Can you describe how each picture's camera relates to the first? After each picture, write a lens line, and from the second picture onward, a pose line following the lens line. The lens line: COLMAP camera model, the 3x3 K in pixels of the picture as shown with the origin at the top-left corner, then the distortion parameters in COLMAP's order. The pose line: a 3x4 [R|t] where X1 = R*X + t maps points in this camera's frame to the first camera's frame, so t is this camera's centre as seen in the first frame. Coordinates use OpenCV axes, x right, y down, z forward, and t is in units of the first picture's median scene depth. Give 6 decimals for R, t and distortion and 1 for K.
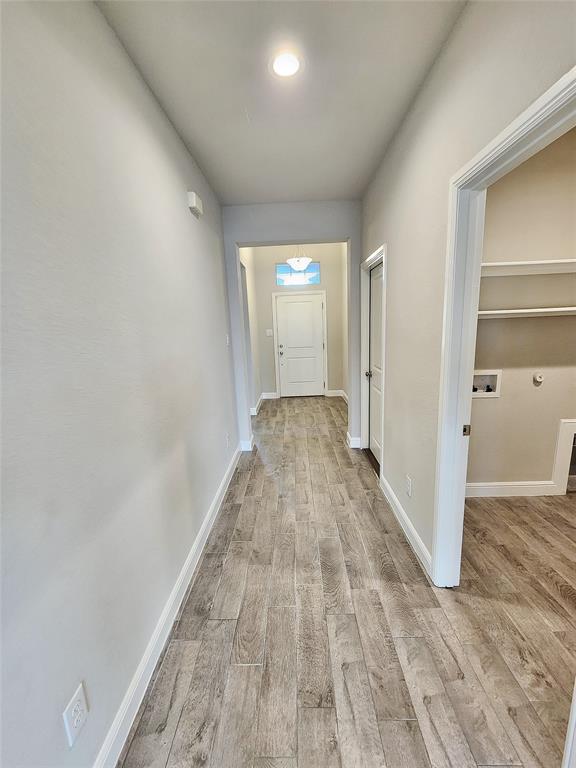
lens RADIAL K [[314.9, 0, 290.4], [0, 314.9, 384.5], [0, 0, 1]] dist [0.001275, -0.000421]
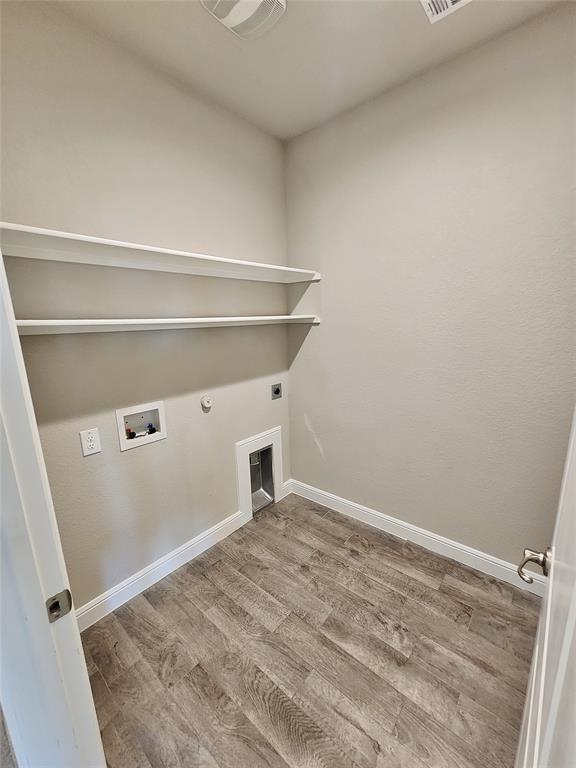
lens RADIAL K [[314.9, 0, 288.8], [0, 314.9, 385.2], [0, 0, 1]] dist [0.001275, -0.000421]
pose [[0.630293, -0.135739, 0.764399, 0.310233], [0.149949, 0.987342, 0.051687, -0.076729], [-0.761739, 0.082043, 0.642668, 0.316669]]
